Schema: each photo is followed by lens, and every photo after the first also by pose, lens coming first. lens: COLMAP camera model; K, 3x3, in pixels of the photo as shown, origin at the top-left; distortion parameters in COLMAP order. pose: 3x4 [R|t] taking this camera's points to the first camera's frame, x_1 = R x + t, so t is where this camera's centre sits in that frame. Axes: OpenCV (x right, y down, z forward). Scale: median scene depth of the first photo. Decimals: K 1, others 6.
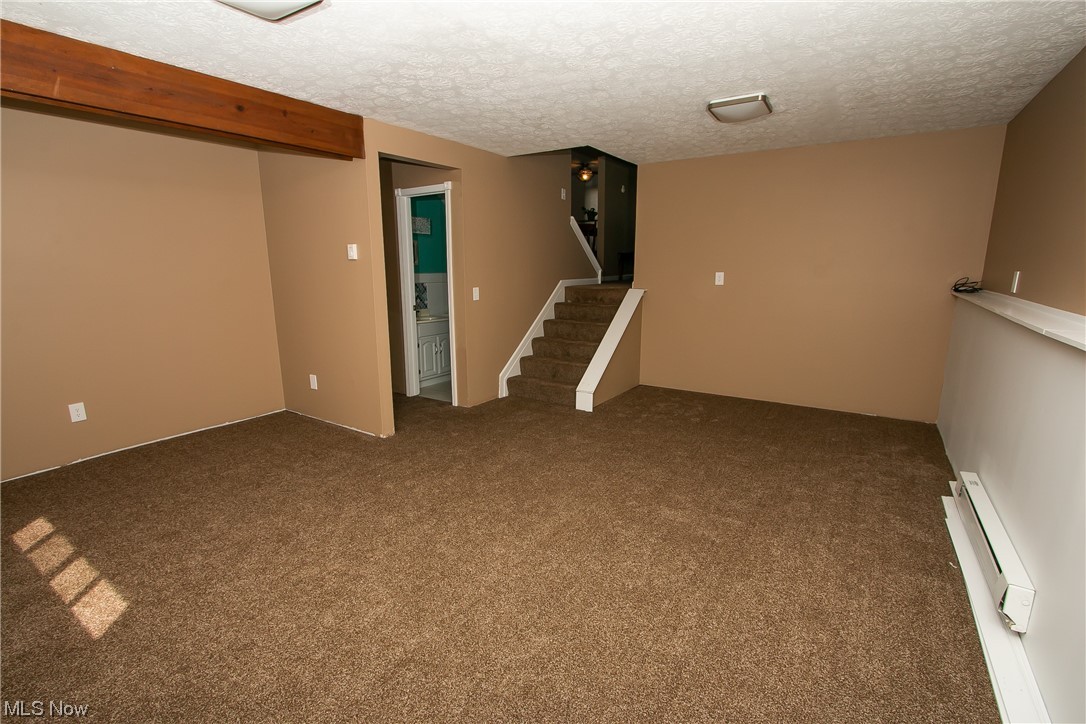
lens RADIAL K [[500.2, 0, 538.7], [0, 500.2, 366.1], [0, 0, 1]] dist [-0.025966, 0.005590]
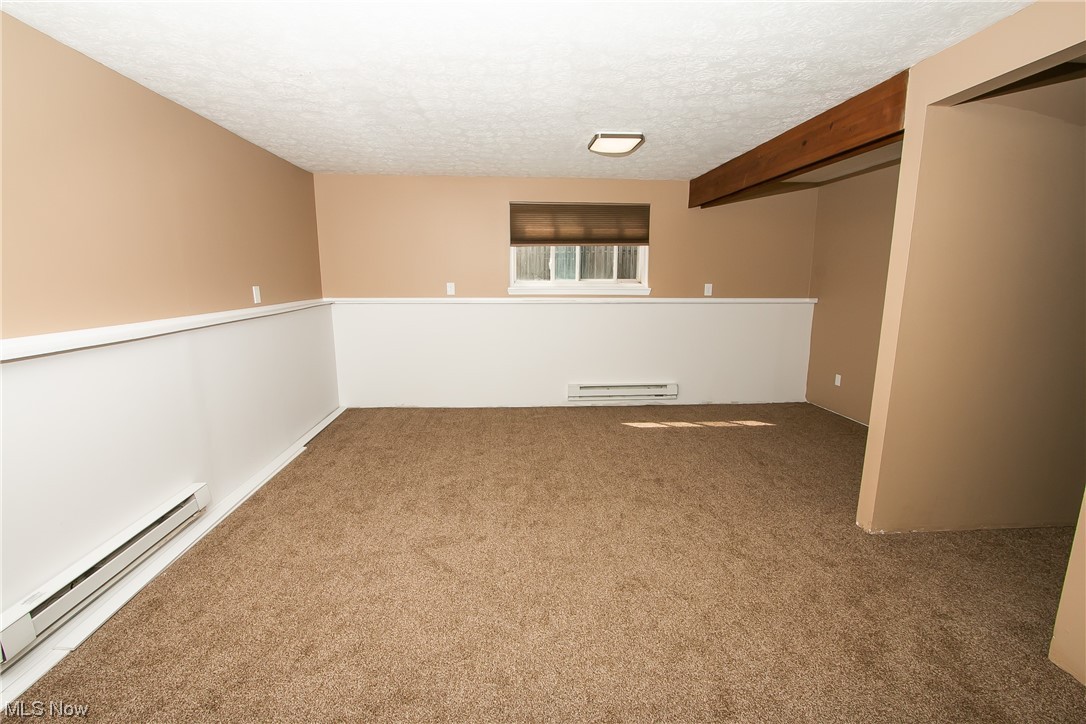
lens RADIAL K [[500.2, 0, 541.0], [0, 500.2, 364.9], [0, 0, 1]] dist [-0.025966, 0.005590]
pose [[-0.797683, 0.110345, -0.592896, 0.438426], [-0.117724, 0.935715, 0.332533, -0.252506], [0.591475, 0.335054, -0.733414, 1.181342]]
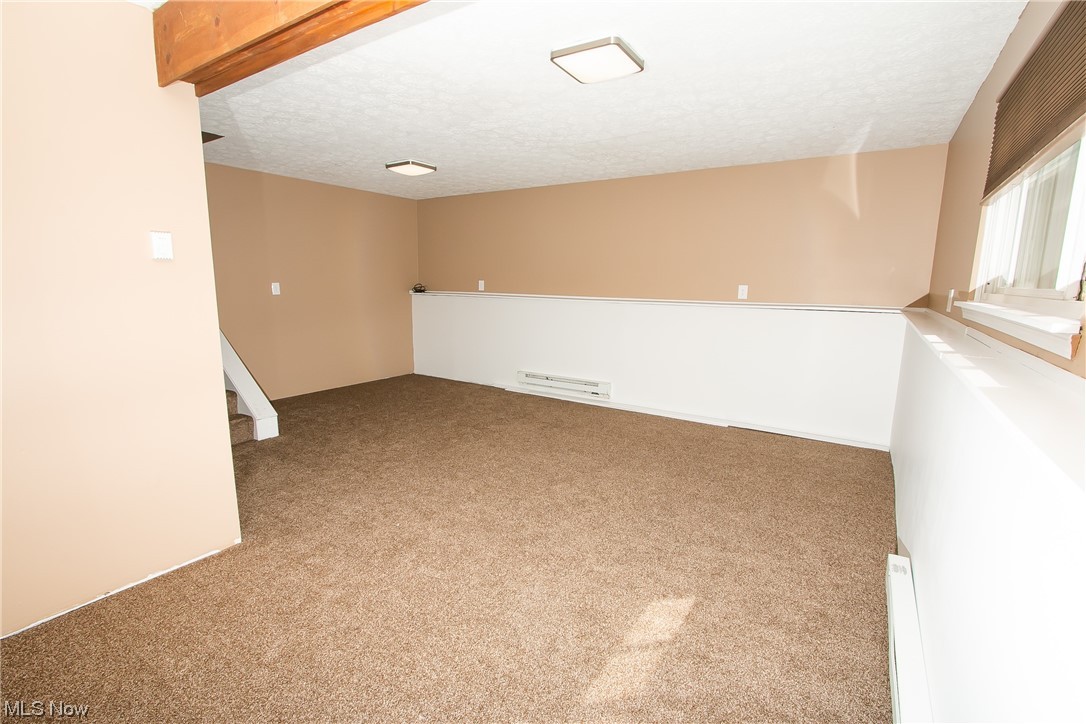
lens RADIAL K [[500.2, 0, 542.1], [0, 500.2, 363.7], [0, 0, 1]] dist [-0.025966, 0.005590]
pose [[0.001345, -0.161866, 0.986812, -0.900470], [0.190656, 0.968753, 0.158644, -0.103306], [-0.981656, 0.187928, 0.032163, 0.562412]]
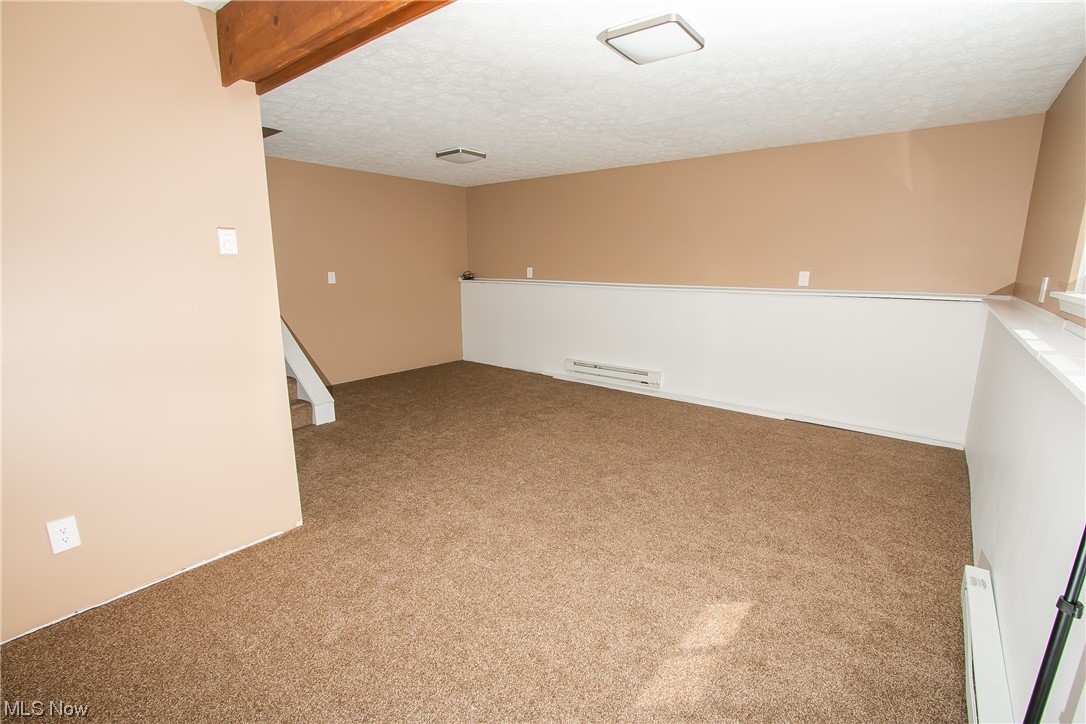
lens RADIAL K [[500.2, 0, 541.0], [0, 500.2, 363.6], [0, 0, 1]] dist [-0.025966, 0.005590]
pose [[0.094346, -0.191750, 0.976898, -0.890775], [0.198646, 0.965168, 0.170263, -0.113397], [-0.975520, 0.177994, 0.129150, 0.567758]]
